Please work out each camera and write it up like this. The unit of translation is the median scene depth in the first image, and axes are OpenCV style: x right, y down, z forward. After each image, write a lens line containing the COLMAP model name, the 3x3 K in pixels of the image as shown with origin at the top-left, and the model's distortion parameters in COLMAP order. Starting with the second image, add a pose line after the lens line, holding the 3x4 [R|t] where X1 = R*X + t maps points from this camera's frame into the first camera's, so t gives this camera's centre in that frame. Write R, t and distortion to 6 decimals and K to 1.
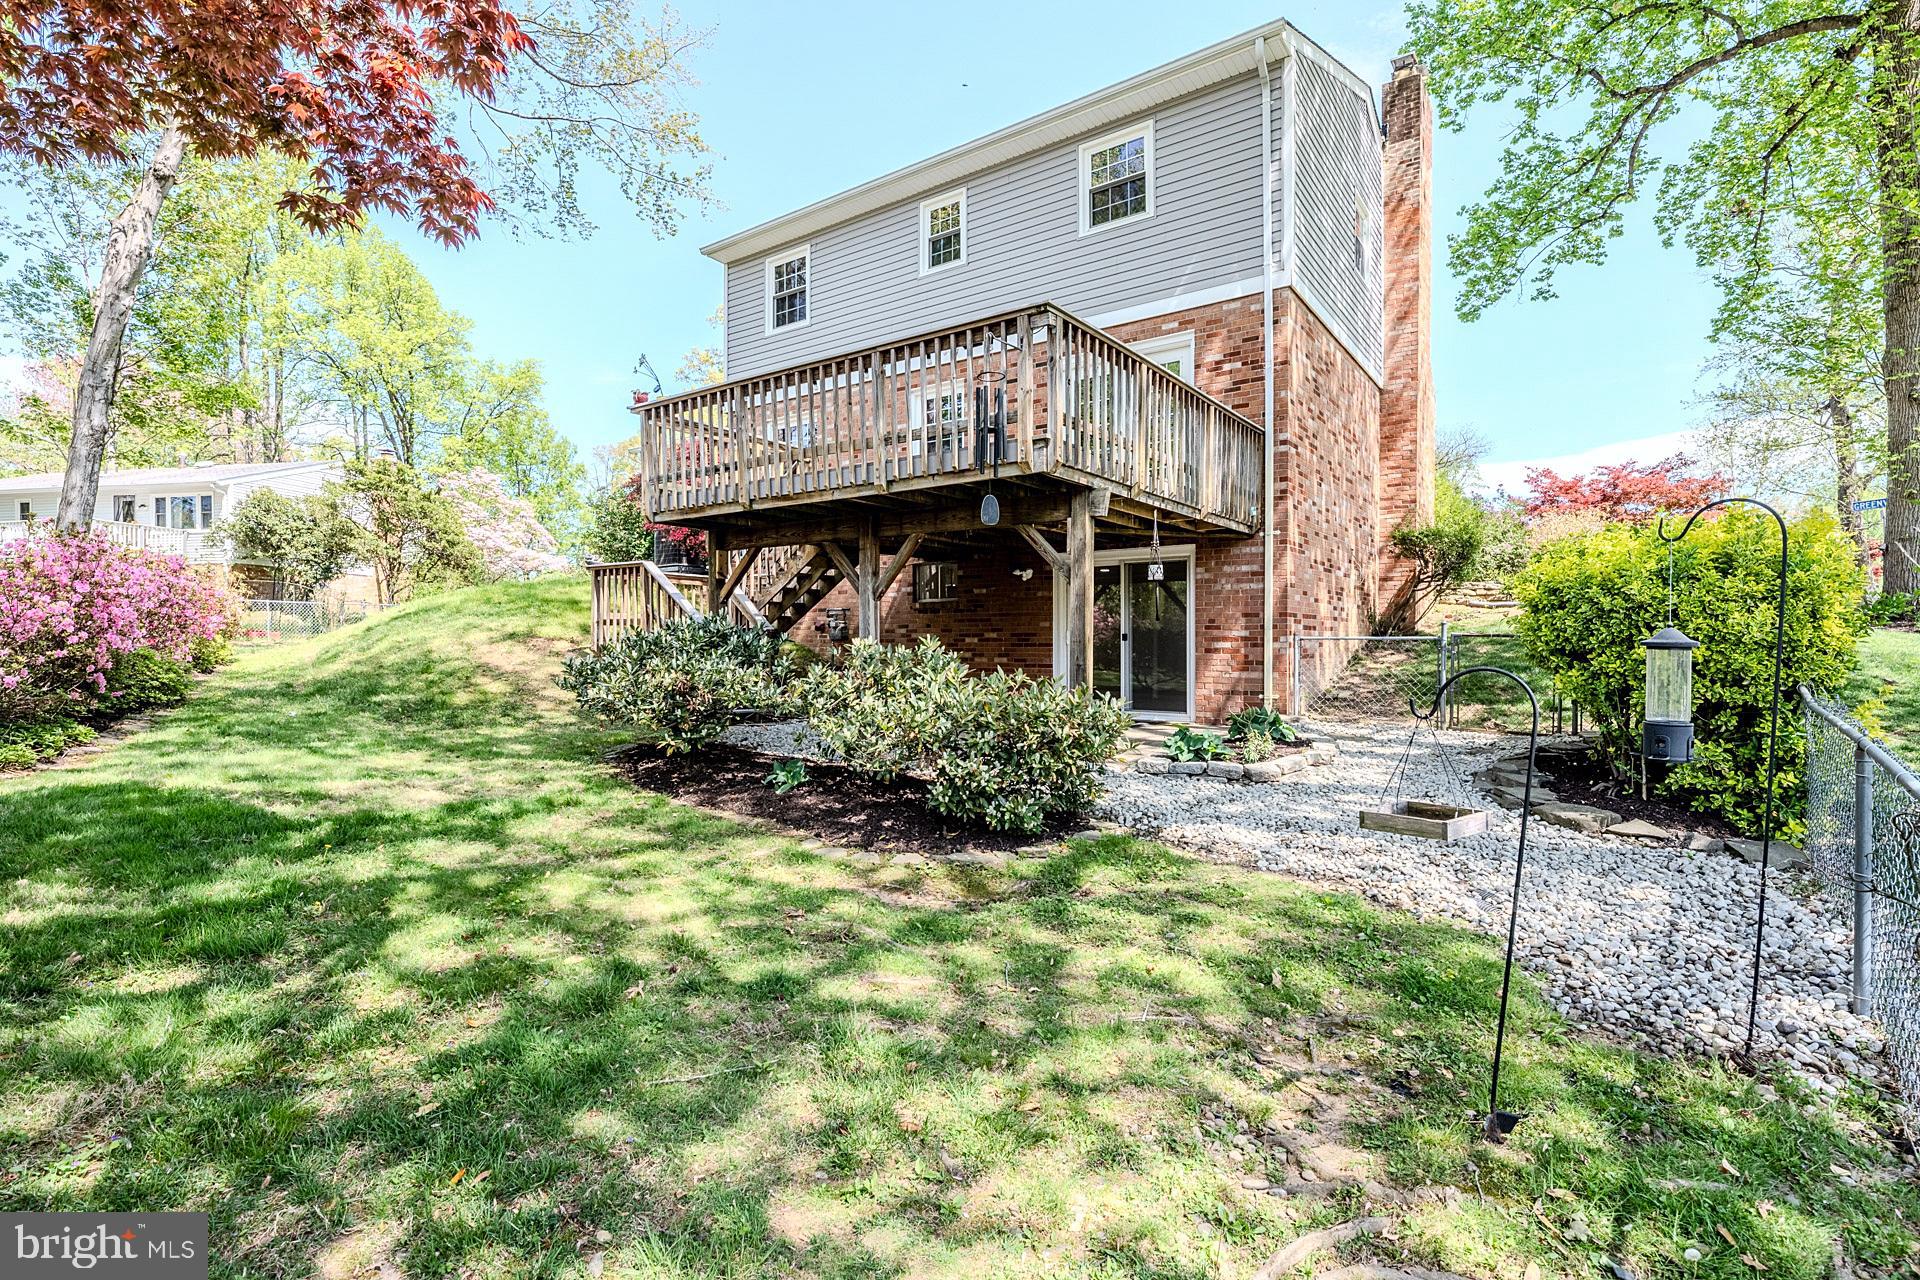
lens RADIAL K [[911.0, 0, 964.0], [0, 911.0, 635.3], [0, 0, 1]] dist [0.000760, -0.002003]
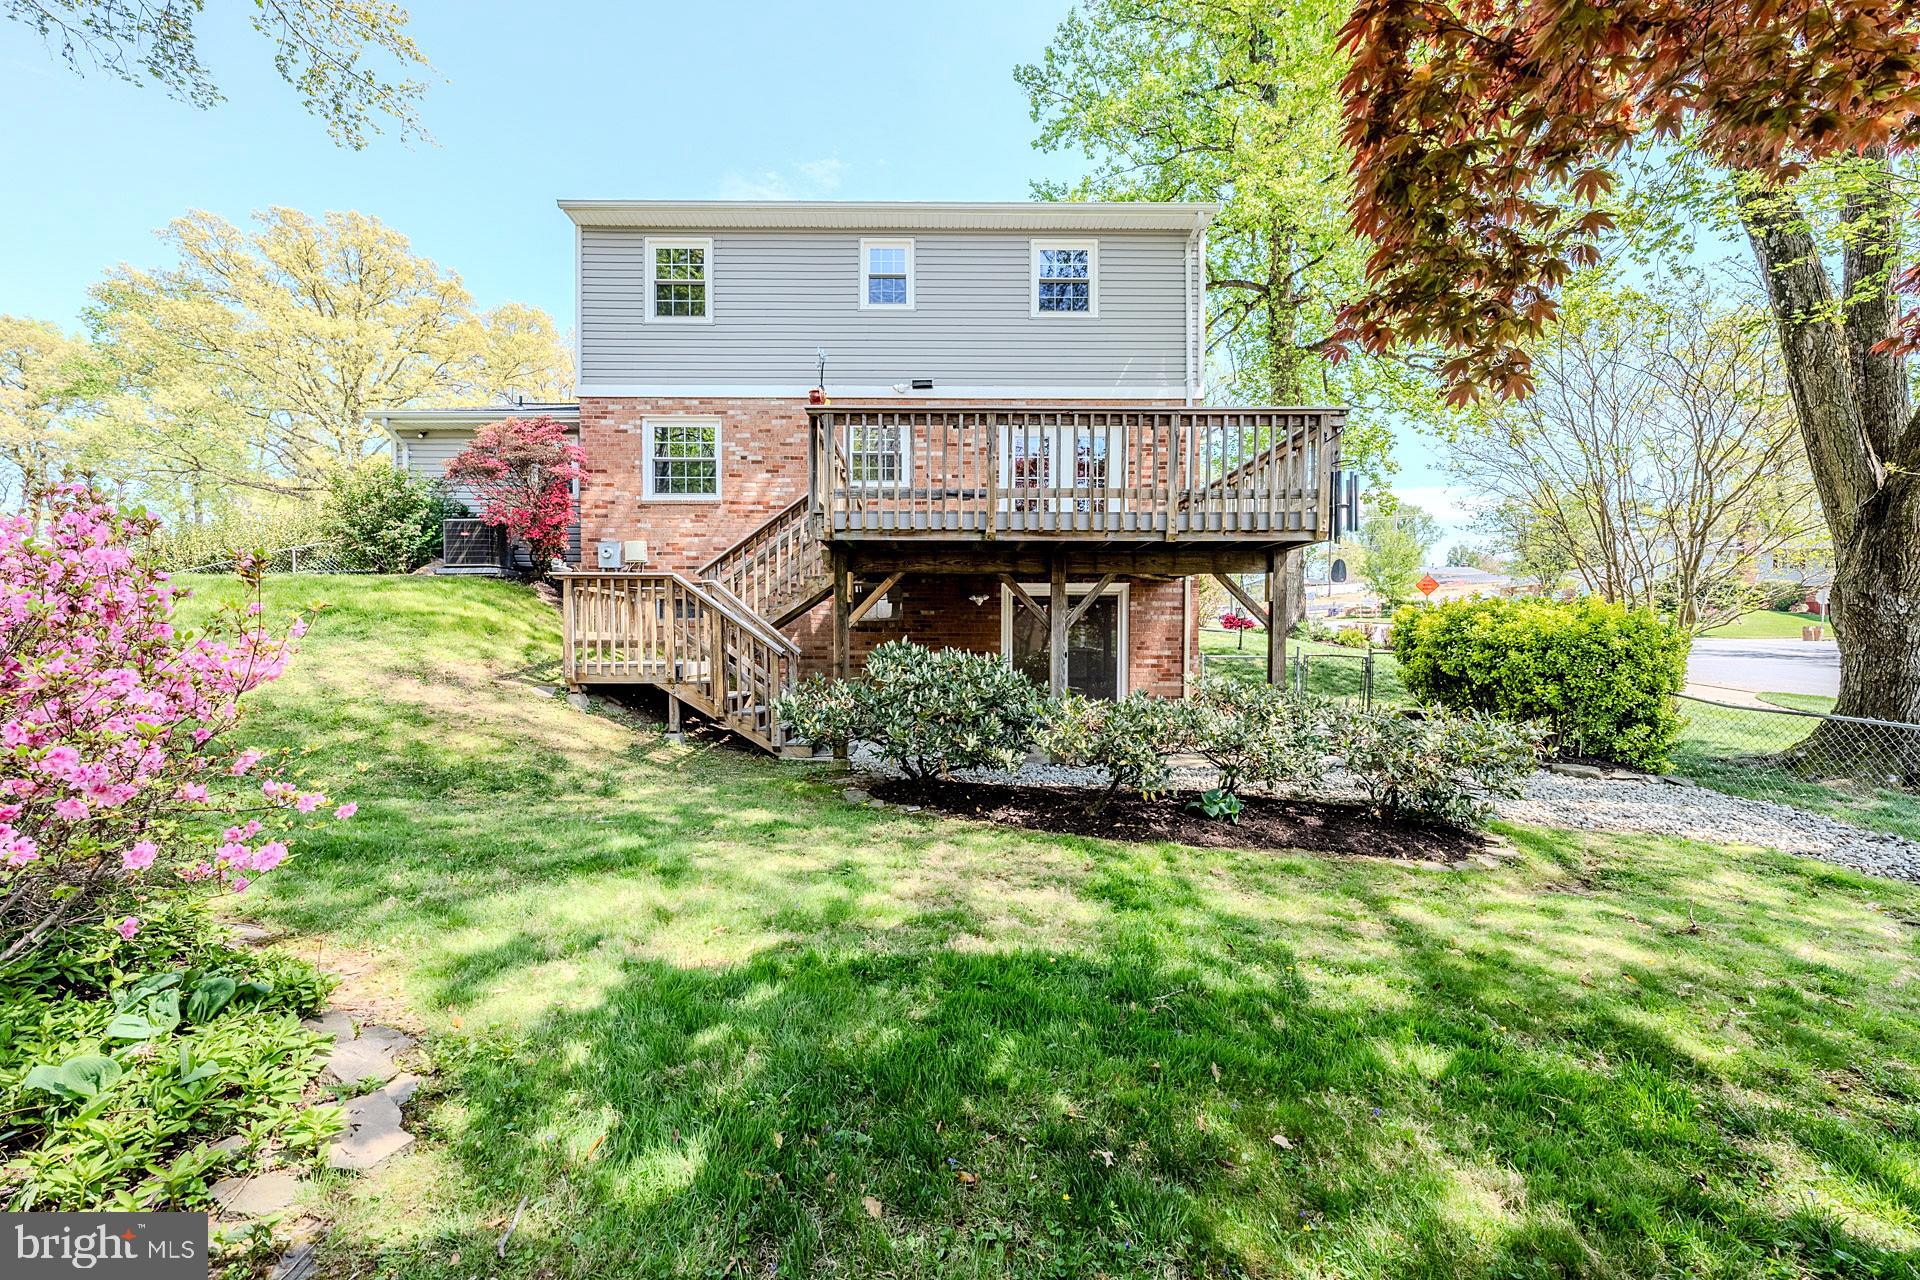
lens RADIAL K [[767.8, 0, 948.1], [0, 767.8, 645.9], [0, 0, 1]] dist [-0.001827, 0.000215]
pose [[0.806767, -0.002958, 0.590862, -0.568617], [-0.007253, 0.999863, 0.014910, -0.024637], [-0.590825, -0.016315, 0.806635, 0.261601]]
